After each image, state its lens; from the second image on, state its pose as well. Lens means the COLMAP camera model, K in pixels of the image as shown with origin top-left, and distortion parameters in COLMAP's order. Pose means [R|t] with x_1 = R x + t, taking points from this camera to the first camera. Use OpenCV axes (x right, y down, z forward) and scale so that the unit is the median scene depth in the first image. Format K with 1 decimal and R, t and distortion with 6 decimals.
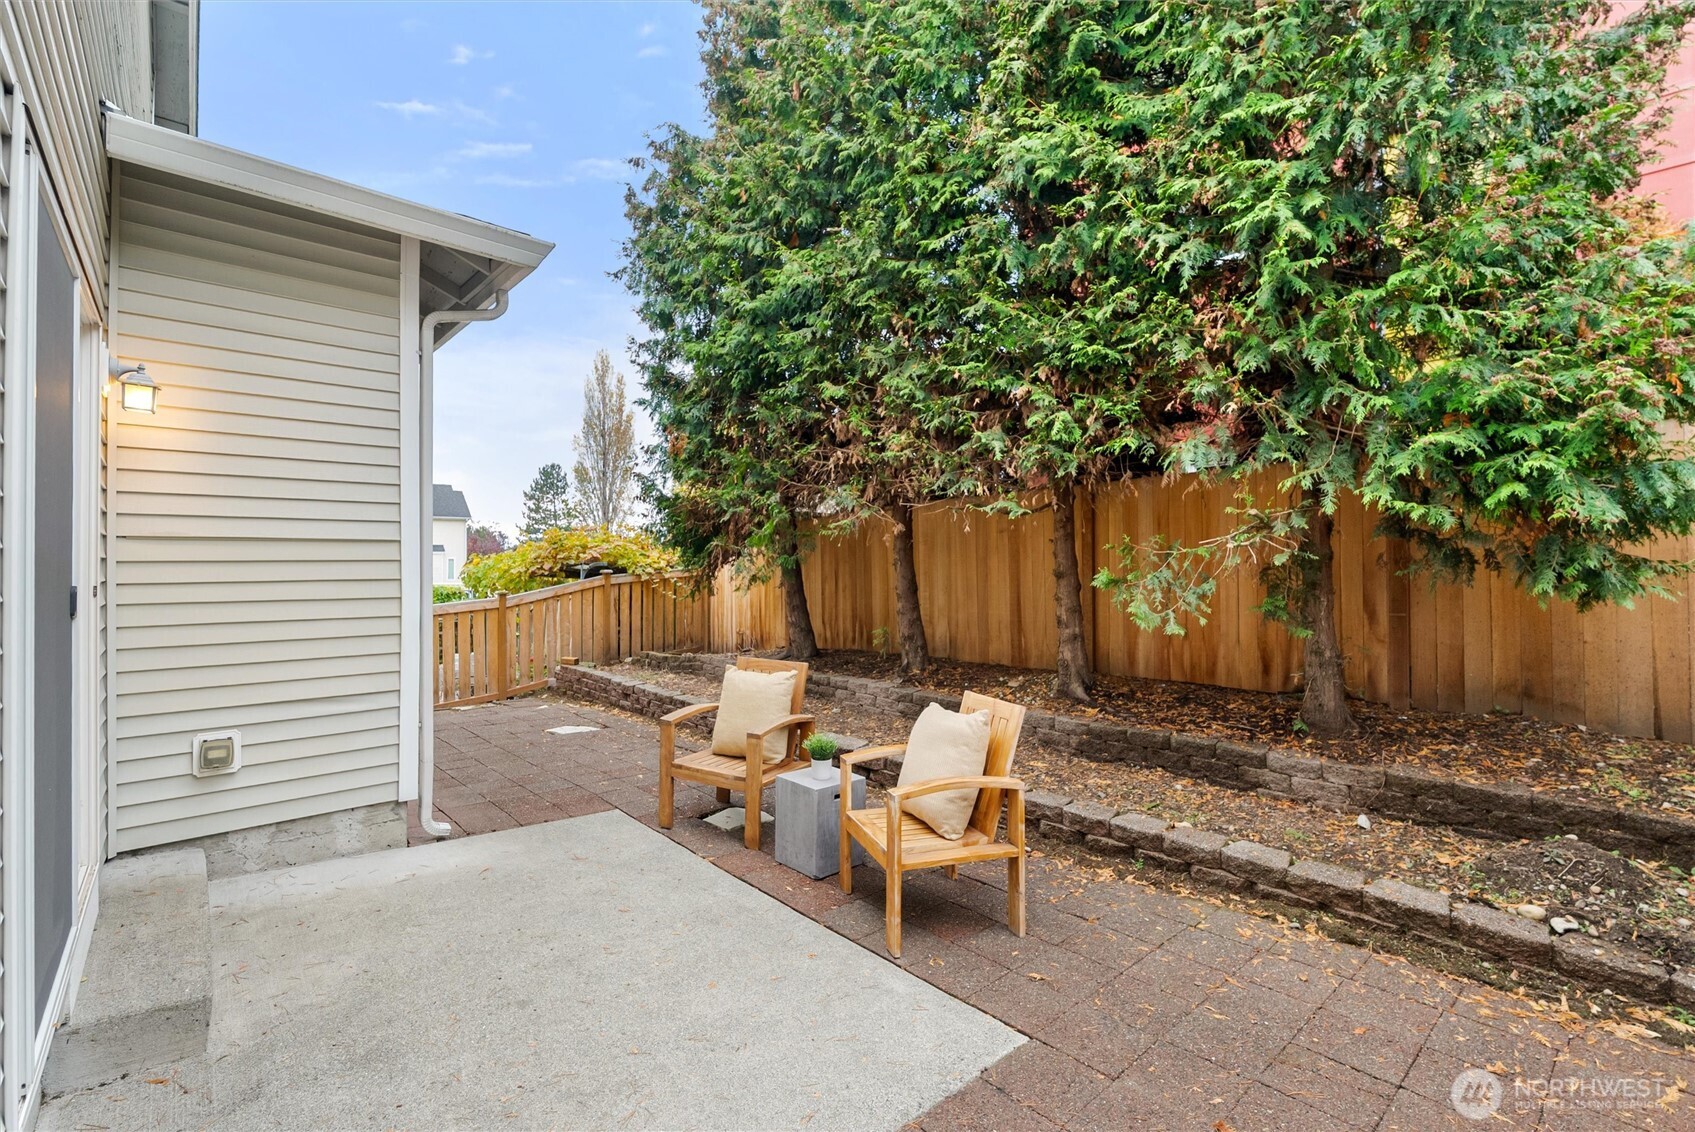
lens RADIAL K [[761.3, 0, 846.1], [0, 761.3, 561.1], [0, 0, 1]] dist [0.002557, 0.000007]
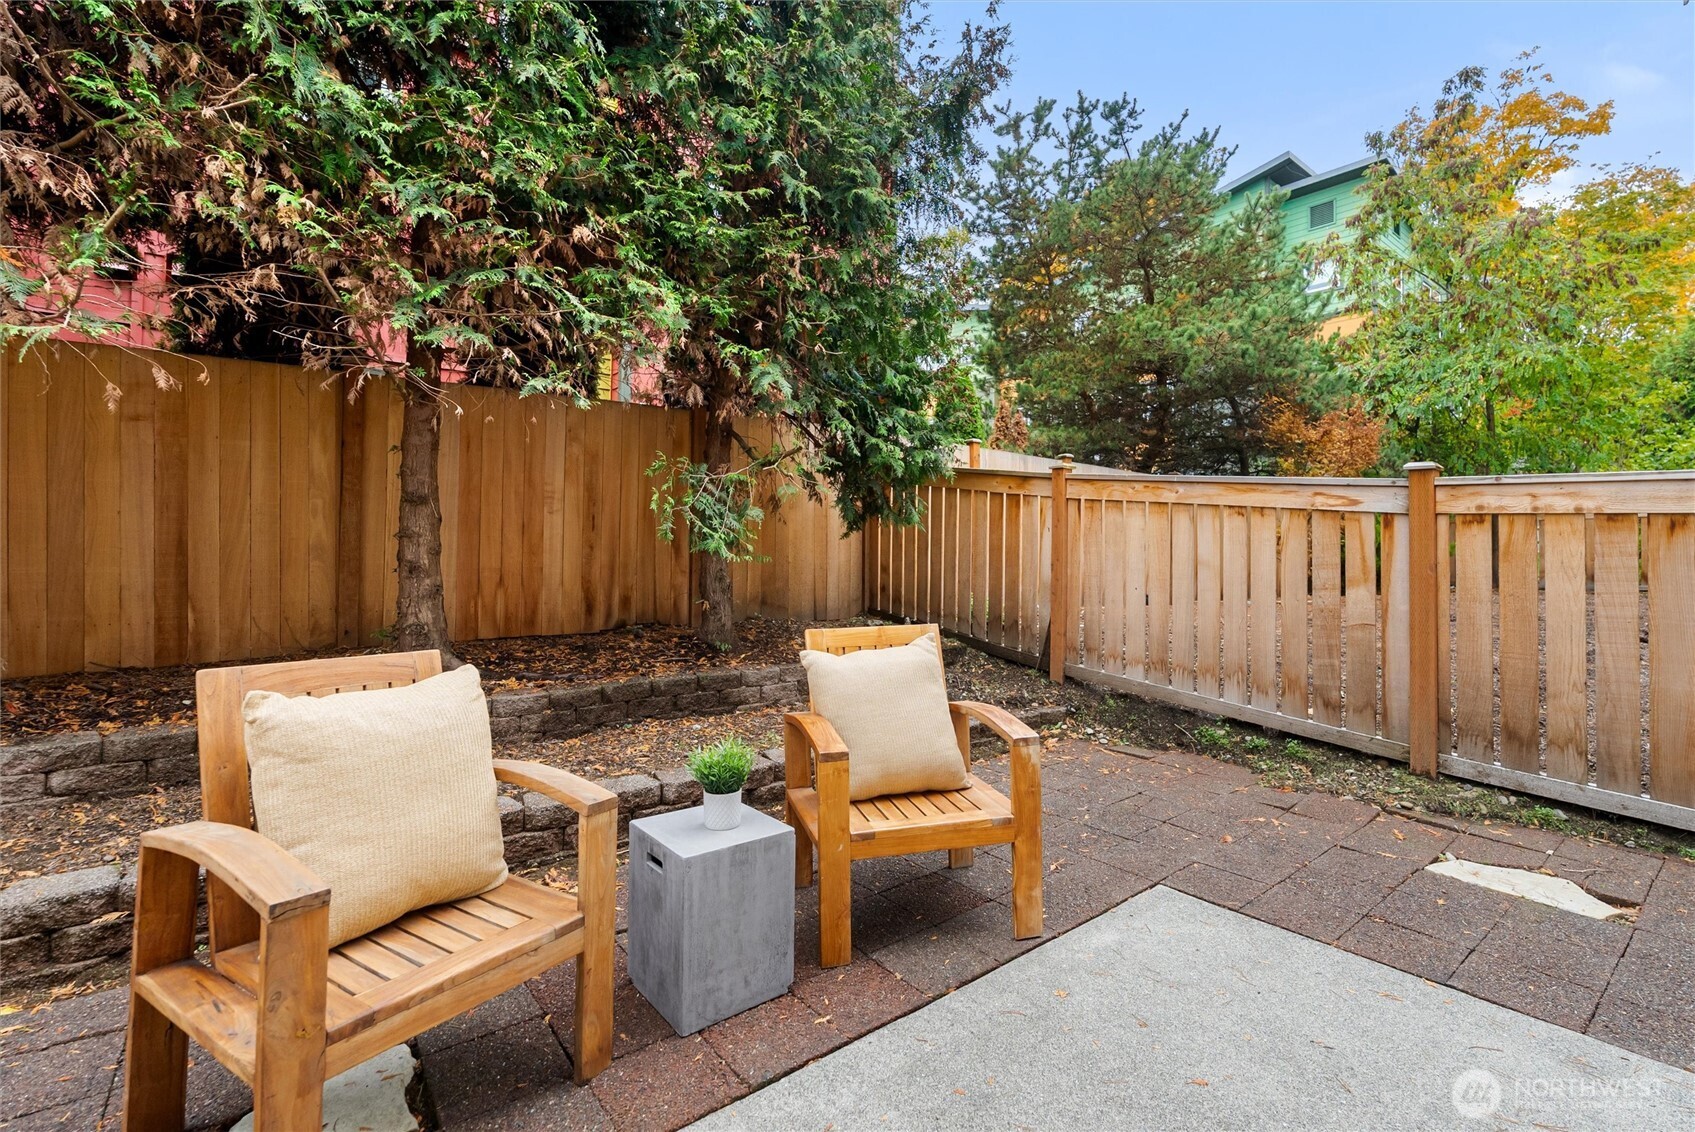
lens RADIAL K [[761.3, 0, 853.5], [0, 761.3, 524.8], [0, 0, 1]] dist [0.002557, 0.000007]
pose [[0.049111, 0.031970, 0.998282, -0.610927], [-0.017823, 0.999357, -0.031127, 0.086615], [-0.998634, -0.016264, 0.049650, 0.921383]]
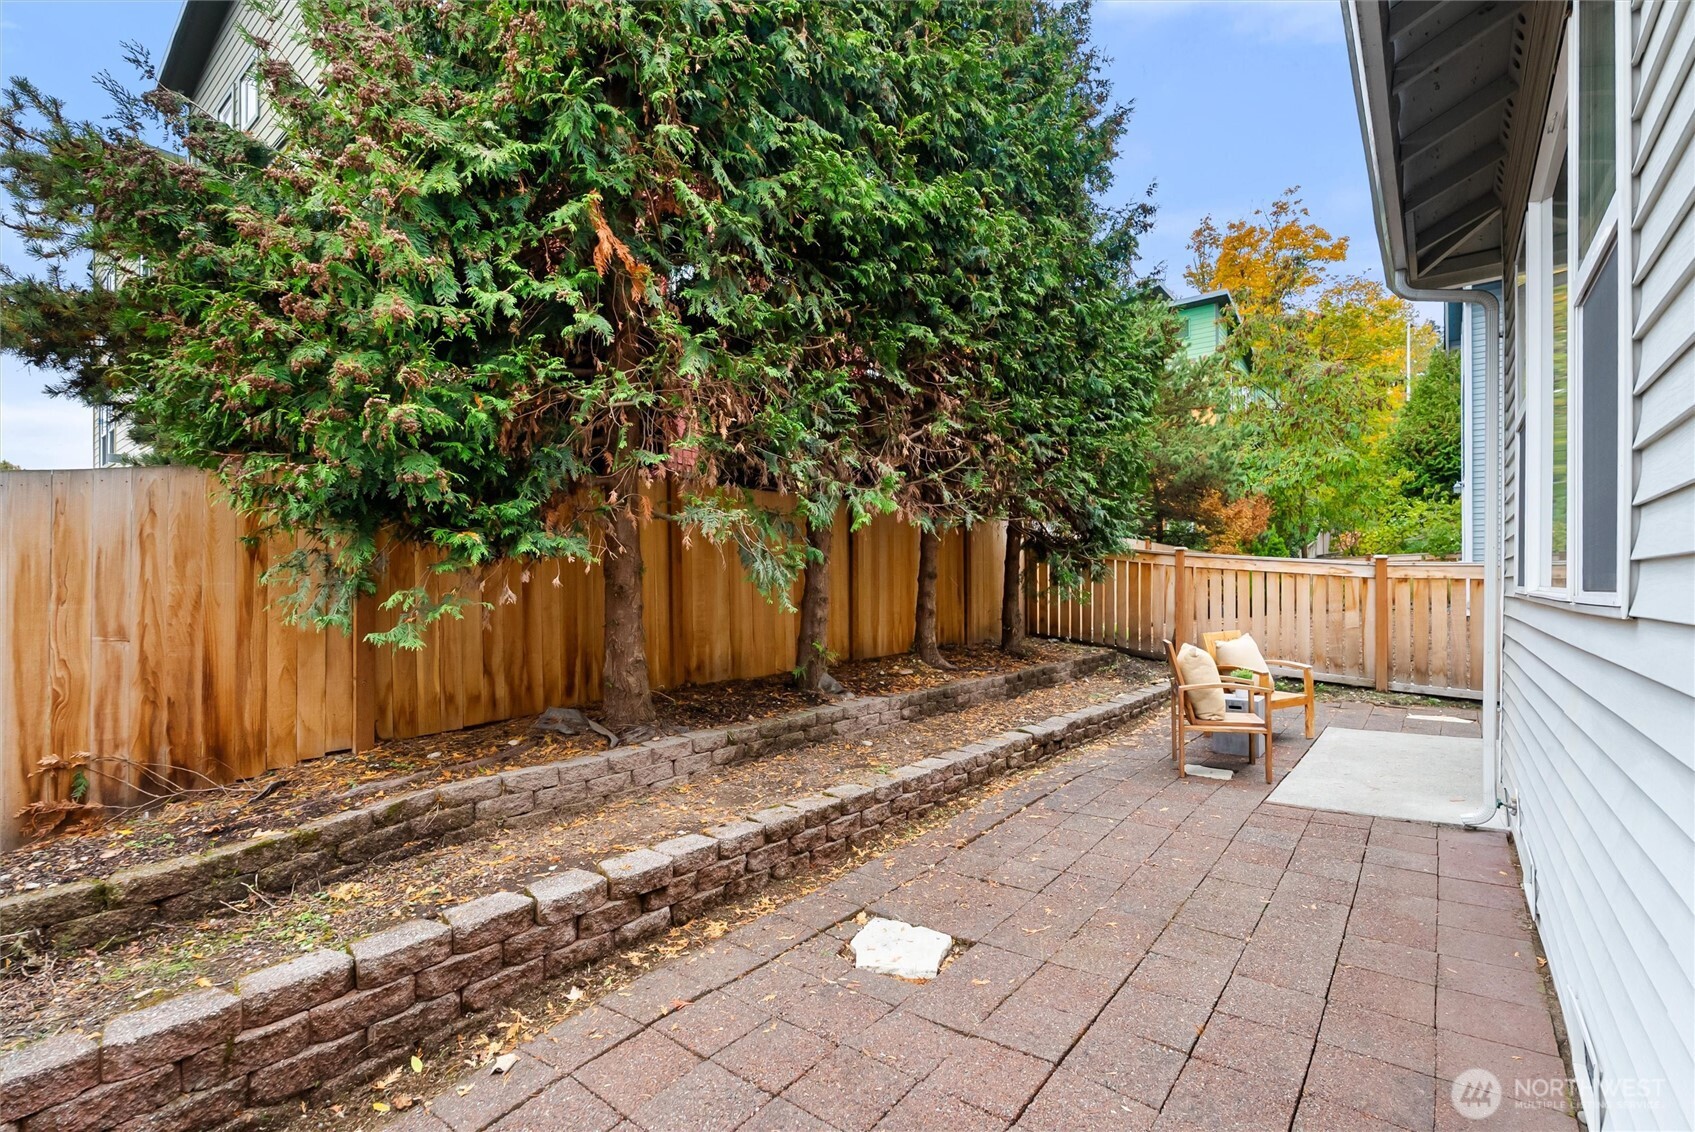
lens RADIAL K [[761.3, 0, 845.5], [0, 761.3, 581.5], [0, 0, 1]] dist [0.002557, 0.000007]
pose [[-0.174976, 0.006948, 0.984548, -1.699759], [0.000788, 0.999976, -0.006917, 0.046995], [-0.984572, -0.000434, -0.174977, 2.425999]]
